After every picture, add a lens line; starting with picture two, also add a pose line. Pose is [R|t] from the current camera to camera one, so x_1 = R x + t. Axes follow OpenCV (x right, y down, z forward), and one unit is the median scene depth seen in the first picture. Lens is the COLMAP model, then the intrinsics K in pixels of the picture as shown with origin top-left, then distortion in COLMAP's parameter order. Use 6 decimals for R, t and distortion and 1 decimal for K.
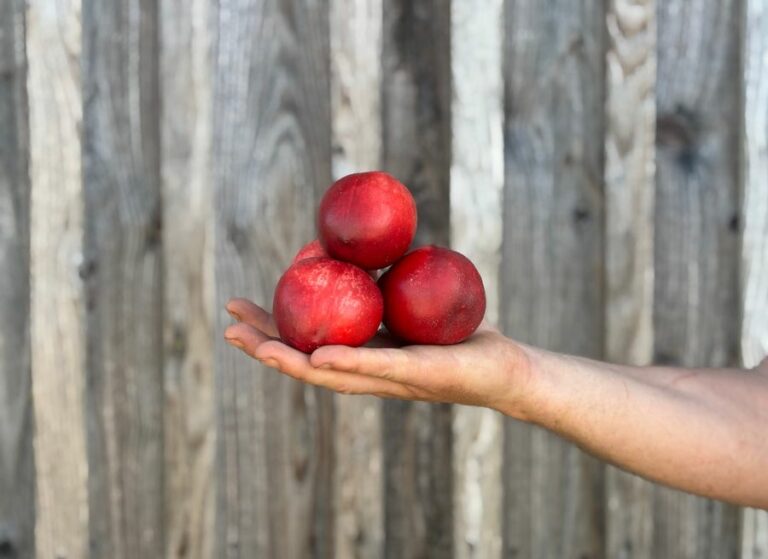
lens RADIAL K [[1205.3, 0, 384.0], [0, 1205.3, 279.5], [0, 0, 1]] dist [0.256793, -1.153320]
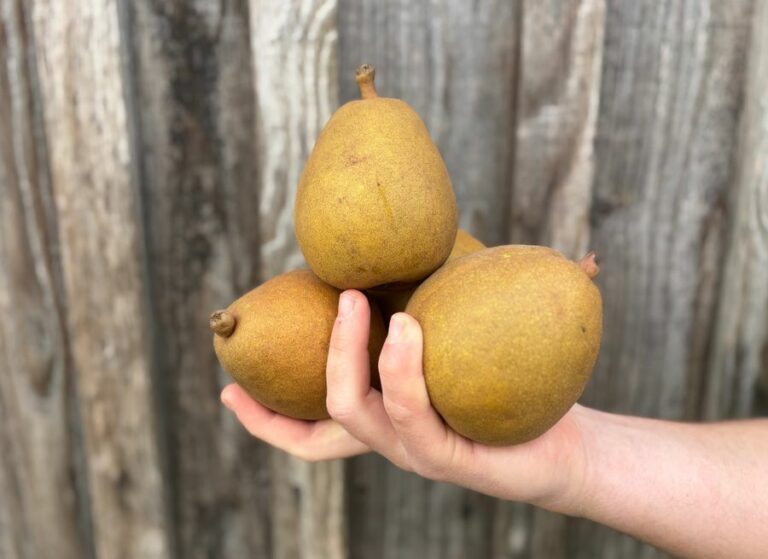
lens RADIAL K [[586.1, 0, 345.0], [0, 586.1, 247.9], [0, 0, 1]] dist [0.005536, -0.057220]
pose [[0.999758, -0.002713, -0.021810, 0.106357], [0.006594, 0.983662, 0.179905, 0.030967], [0.020966, -0.180005, 0.983442, 0.711871]]
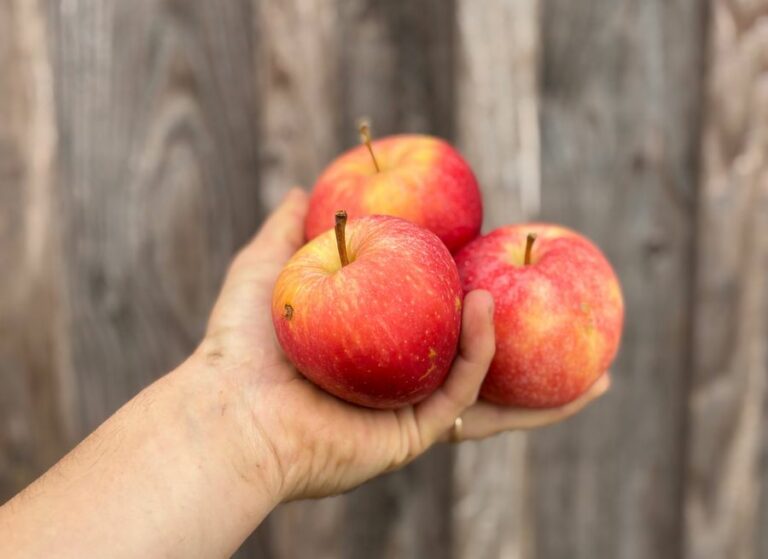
lens RADIAL K [[1205.3, 0, 384.0], [0, 1205.3, 279.5], [0, 0, 1]] dist [0.256793, -1.153320]
pose [[0.997007, -0.022854, 0.073859, -0.026706], [0.008180, 0.981132, 0.193167, -0.163088], [-0.076880, -0.191985, 0.978382, 0.385902]]
